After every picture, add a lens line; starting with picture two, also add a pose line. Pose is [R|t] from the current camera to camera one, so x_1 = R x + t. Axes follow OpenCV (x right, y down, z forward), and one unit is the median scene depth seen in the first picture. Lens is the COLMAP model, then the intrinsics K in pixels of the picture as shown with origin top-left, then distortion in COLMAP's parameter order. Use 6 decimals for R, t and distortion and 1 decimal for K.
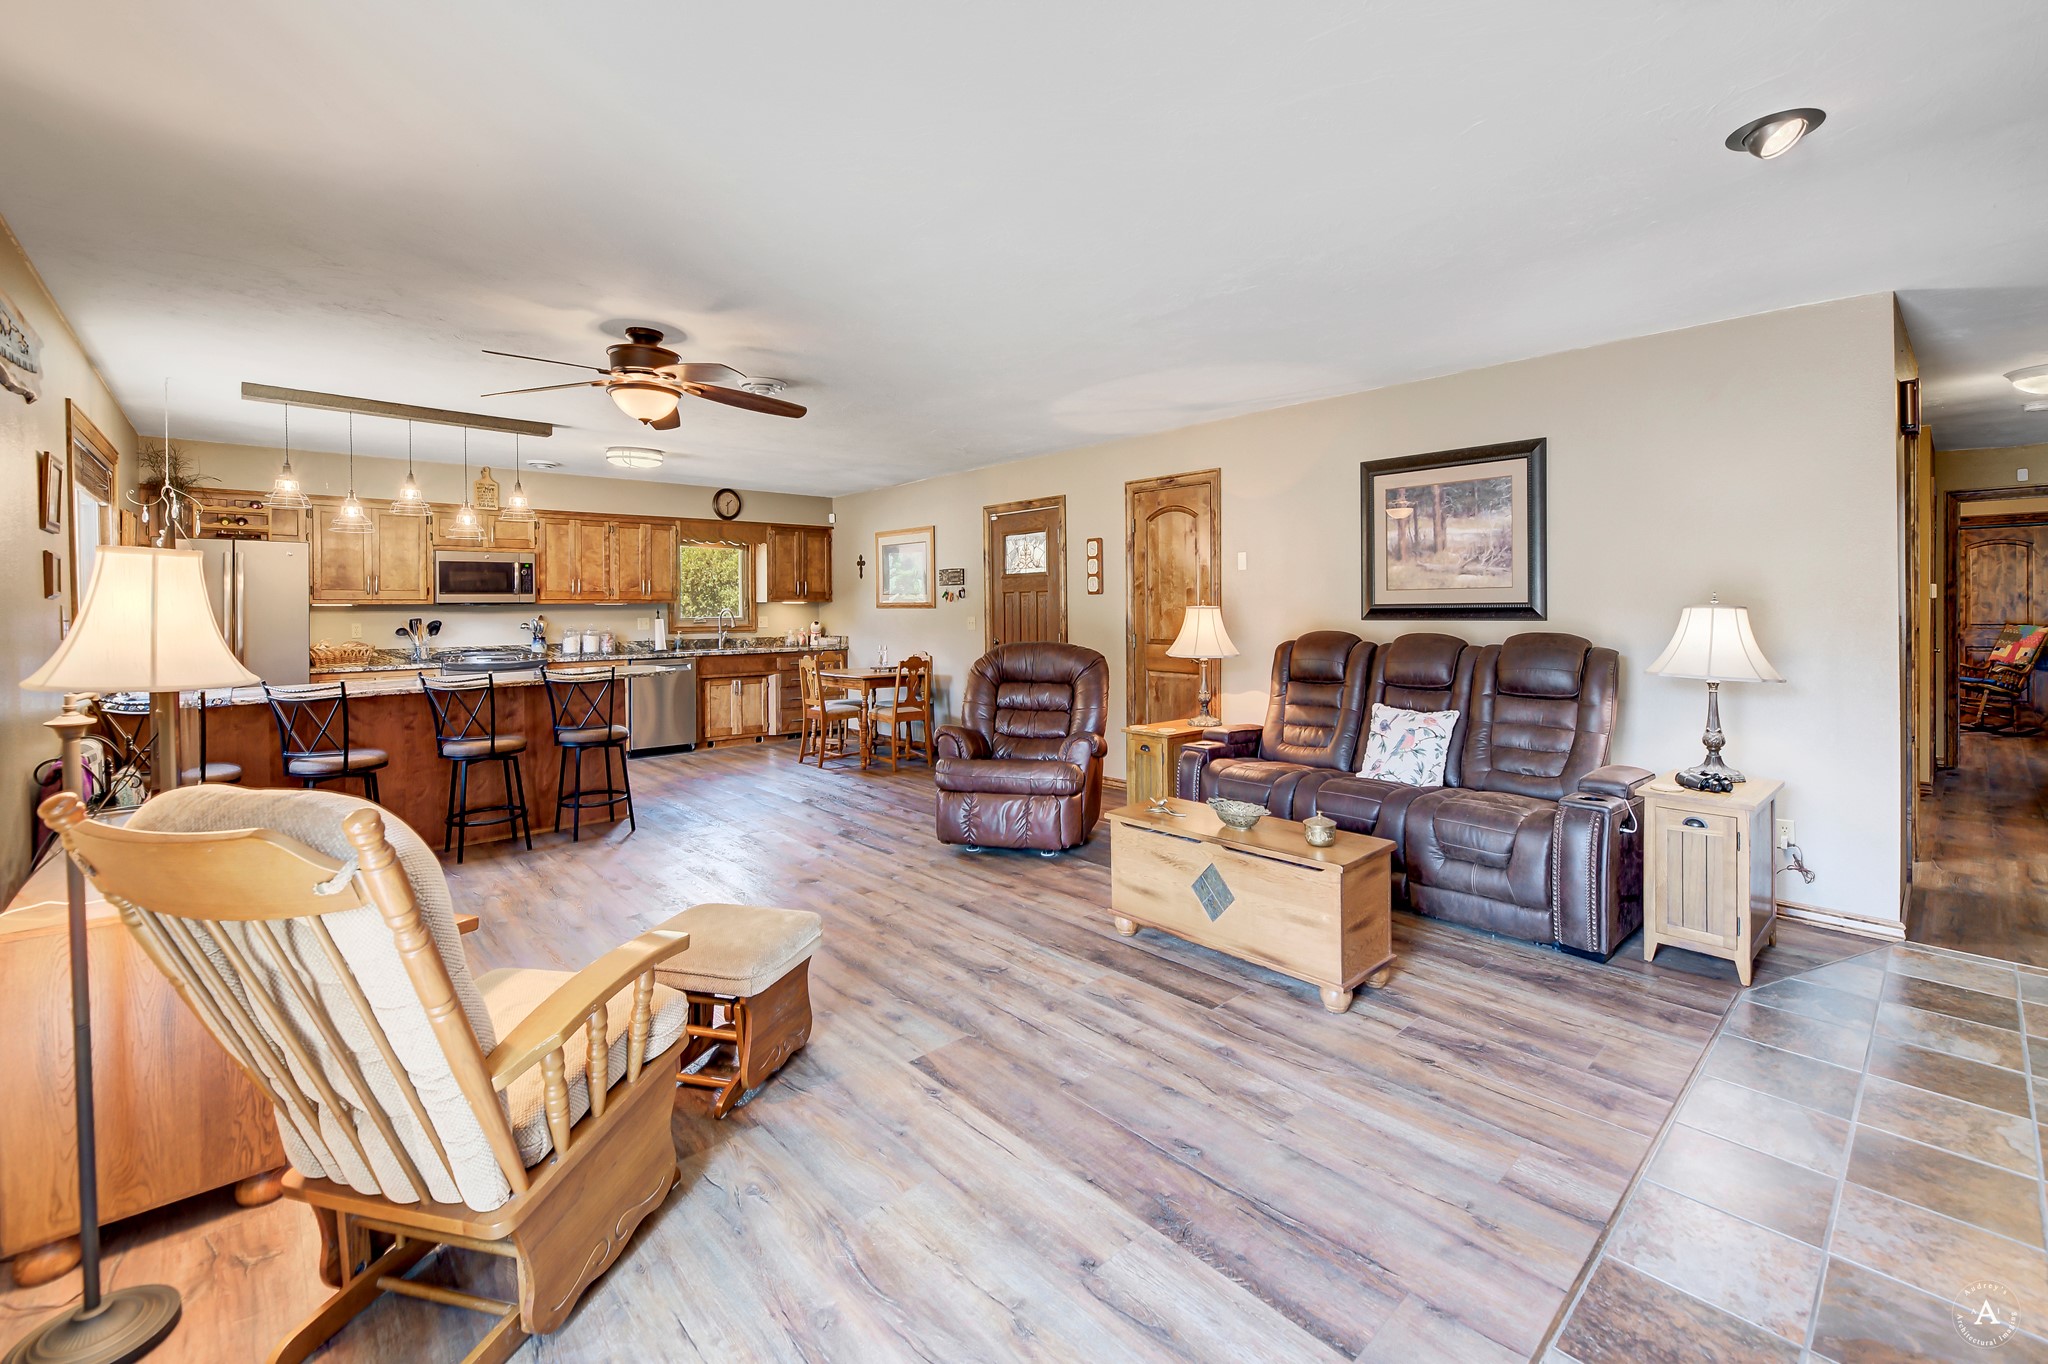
lens RADIAL K [[707.8, 0, 1024.9], [0, 707.8, 605.4], [0, 0, 1]] dist [-0.000842, -0.000160]
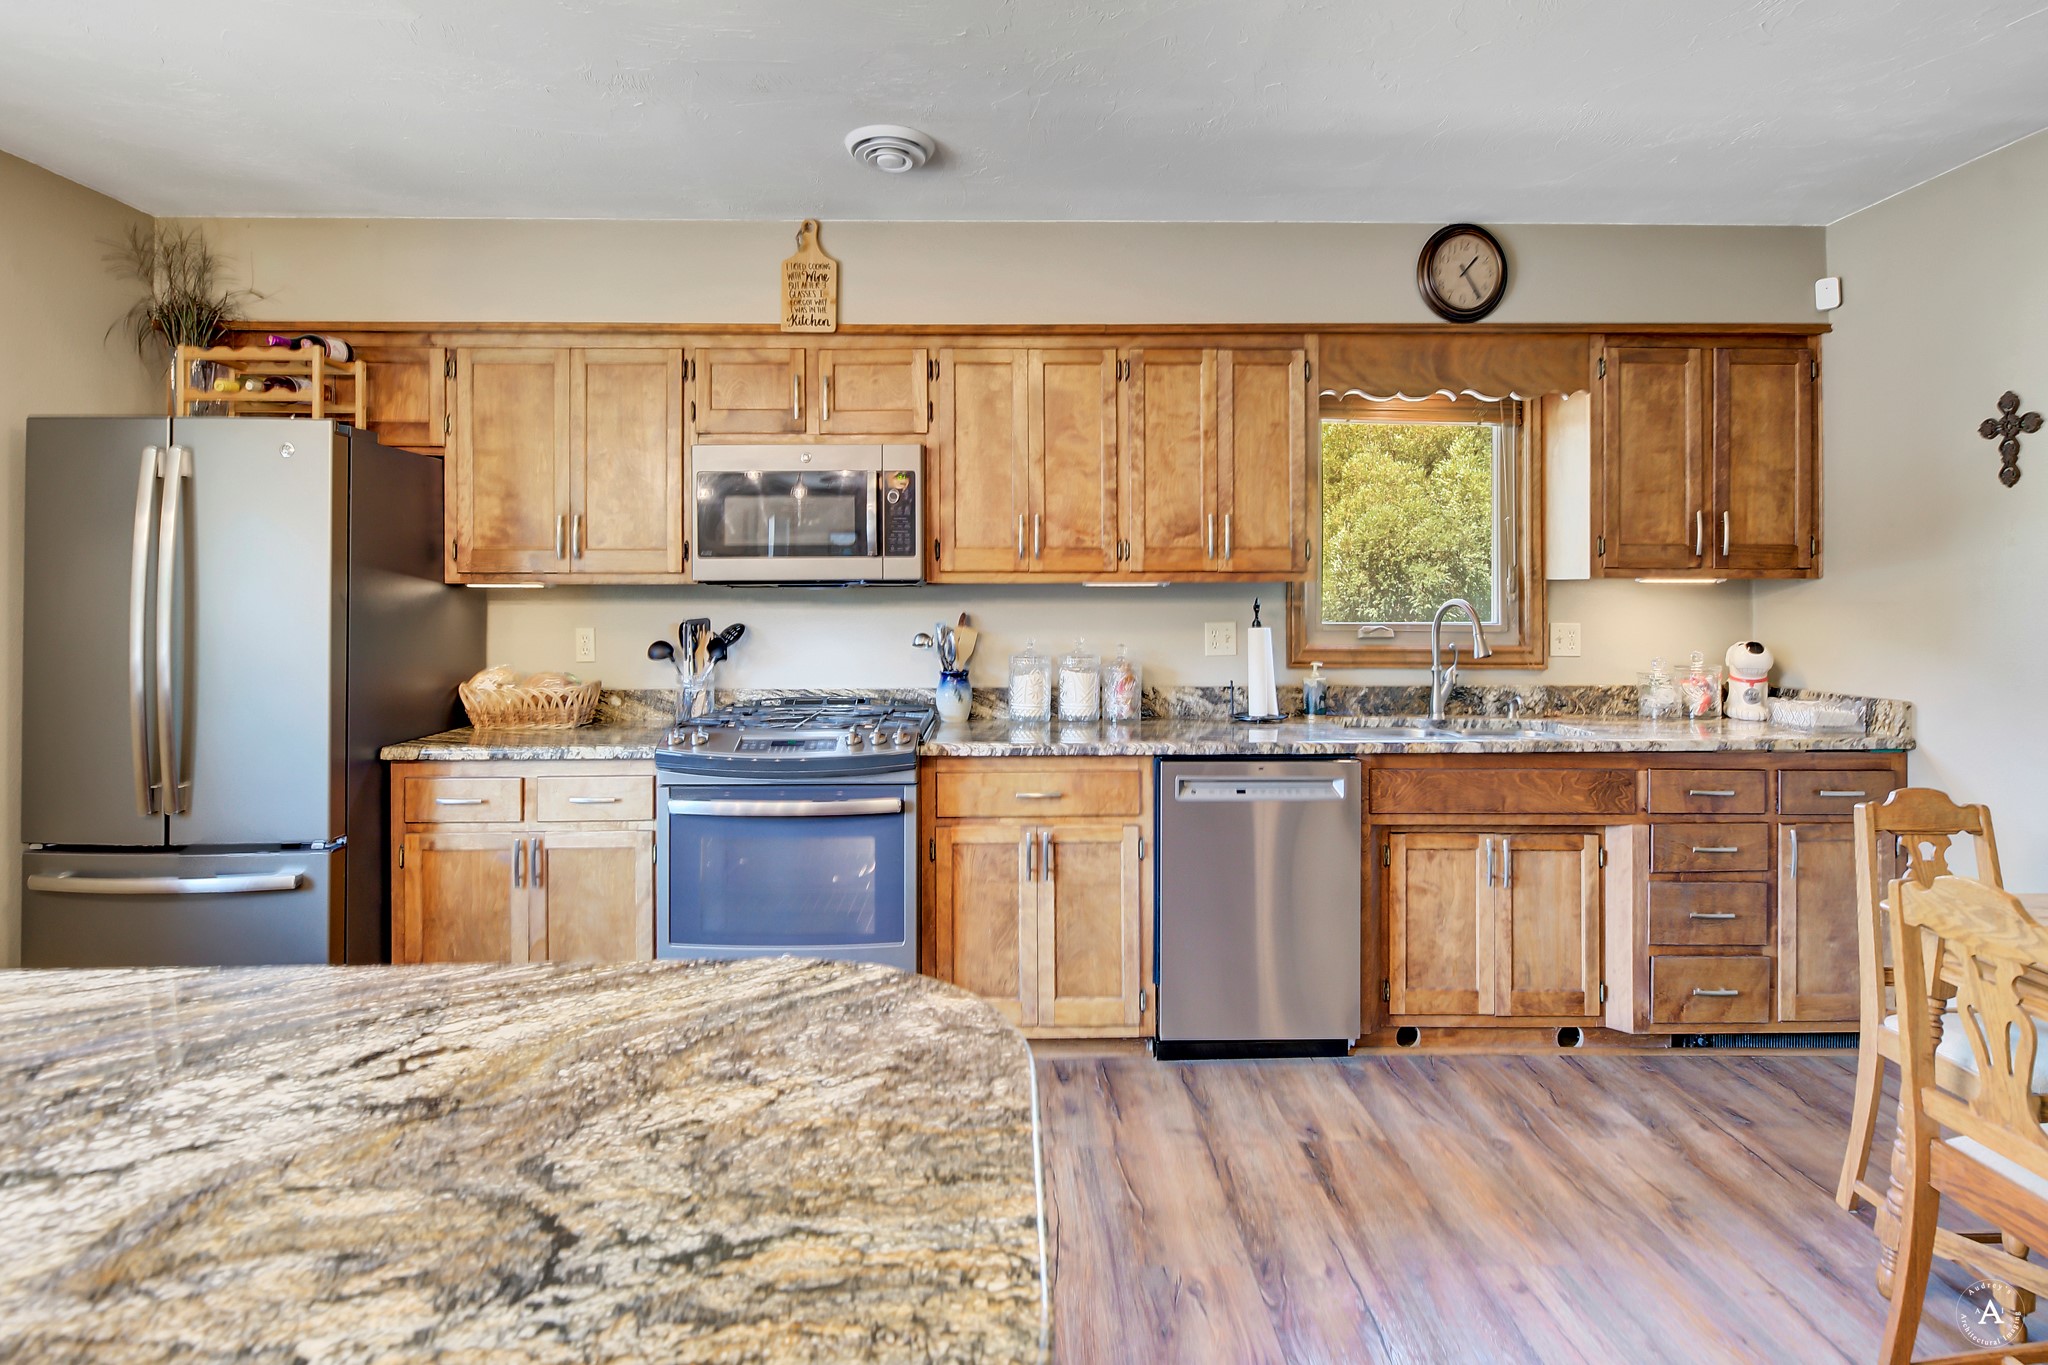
lens RADIAL K [[884.6, 0, 979.1], [0, 884.6, 586.4], [0, 0, 1]] dist [-0.000488, -0.000749]
pose [[0.655137, 0.004925, -0.755494, -0.302182], [-0.003837, 0.999988, 0.003192, -0.002140], [0.755500, 0.000808, 0.655148, 0.663006]]
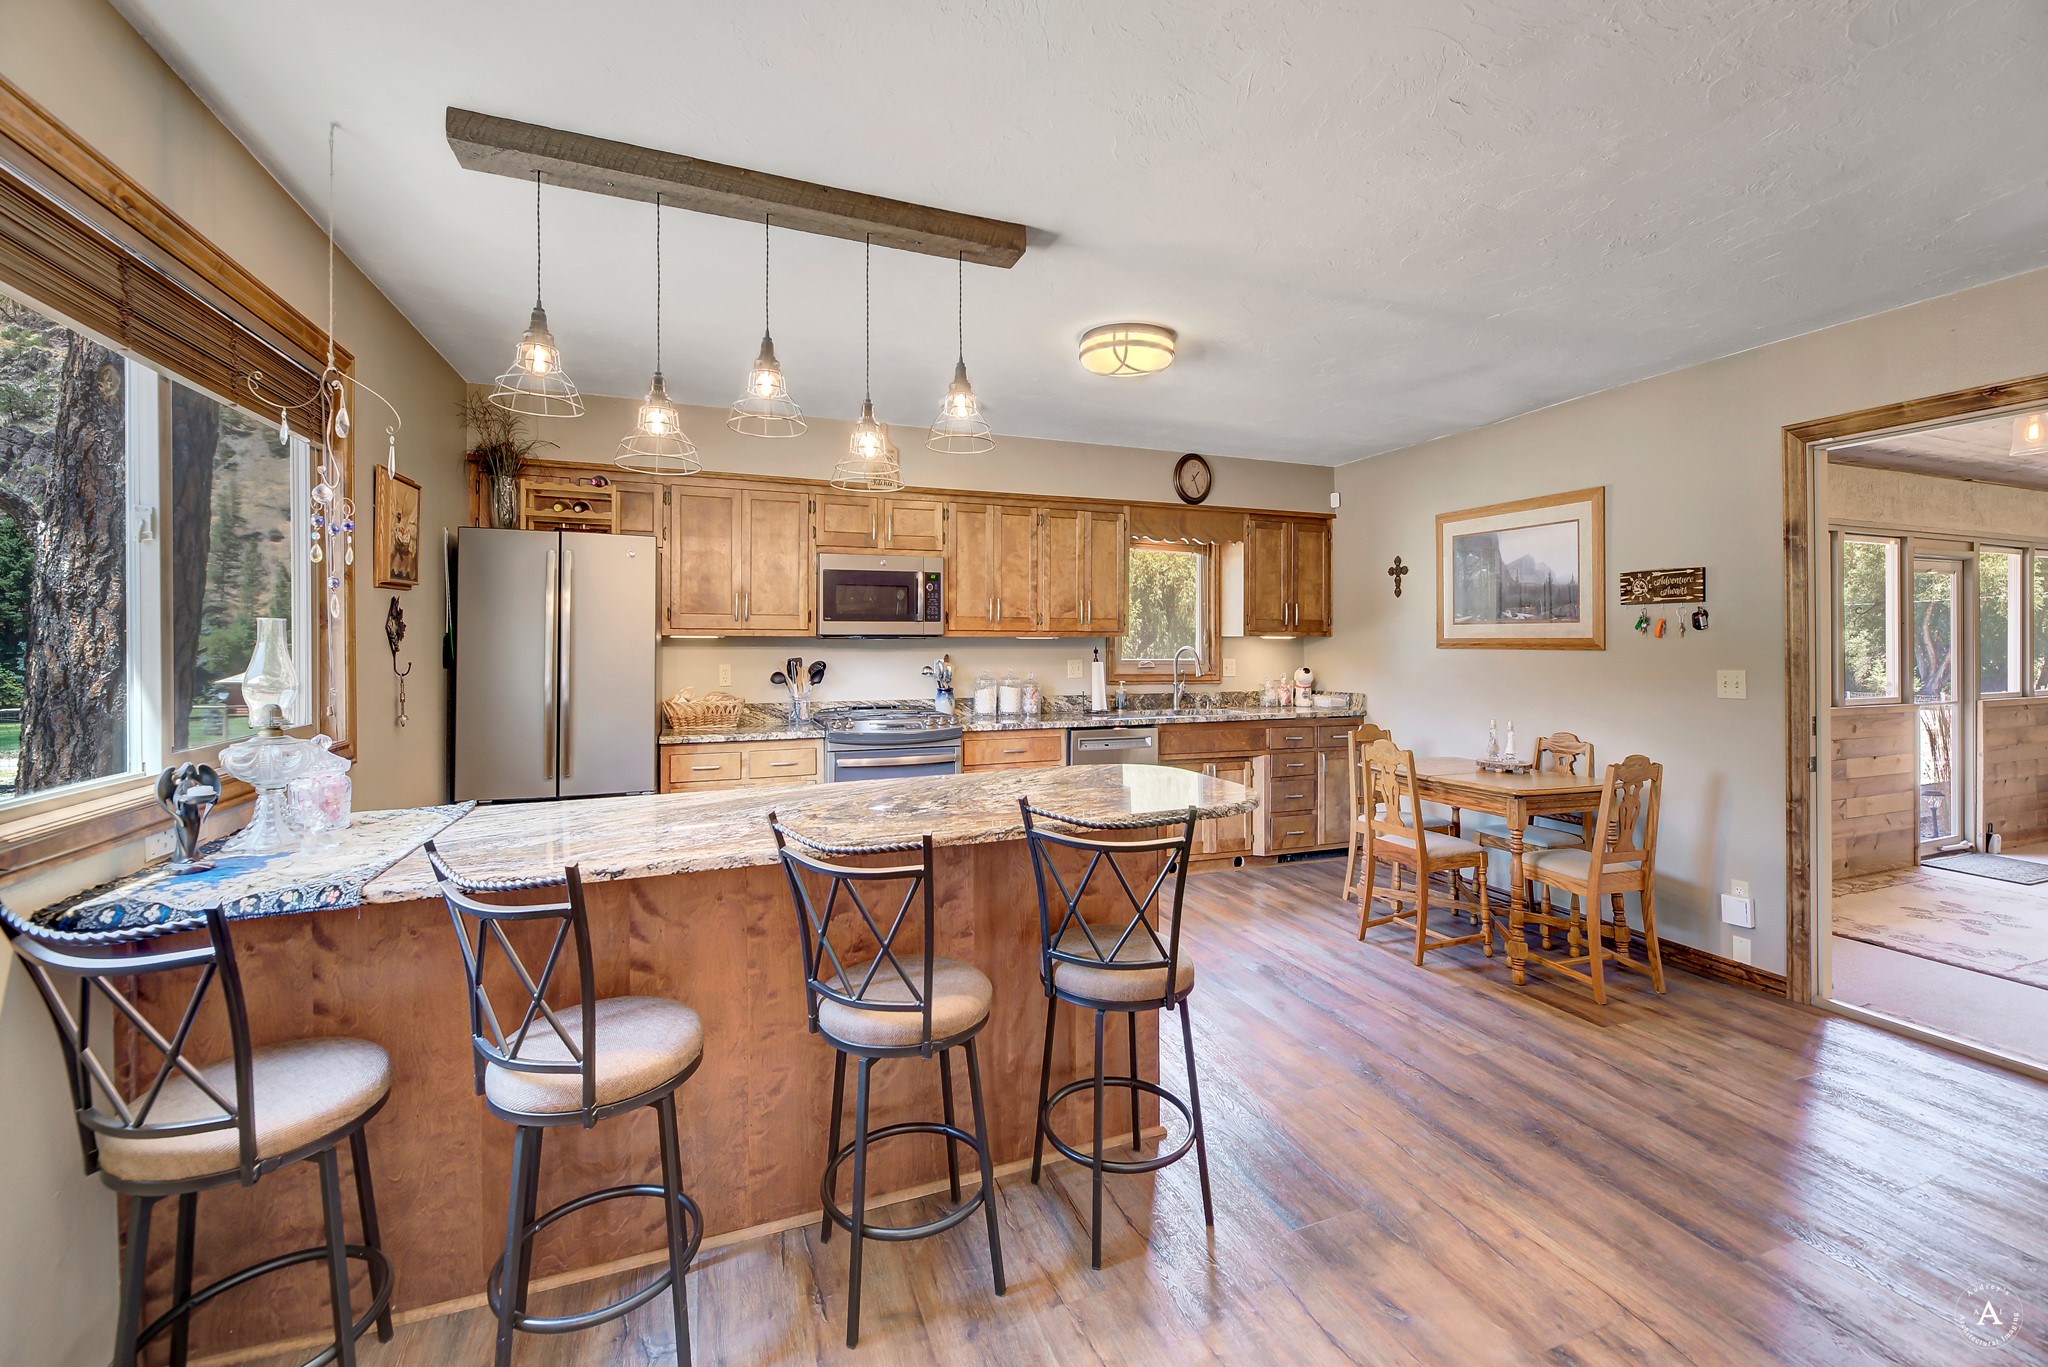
lens RADIAL K [[783.5, 0, 1016.7], [0, 783.5, 638.7], [0, 0, 1]] dist [0.001003, 0.000013]
pose [[0.897838, 0.006288, -0.440282, -0.295089], [-0.007887, 0.999967, -0.001801, -0.000005], [0.440256, 0.005089, 0.897858, 0.362823]]
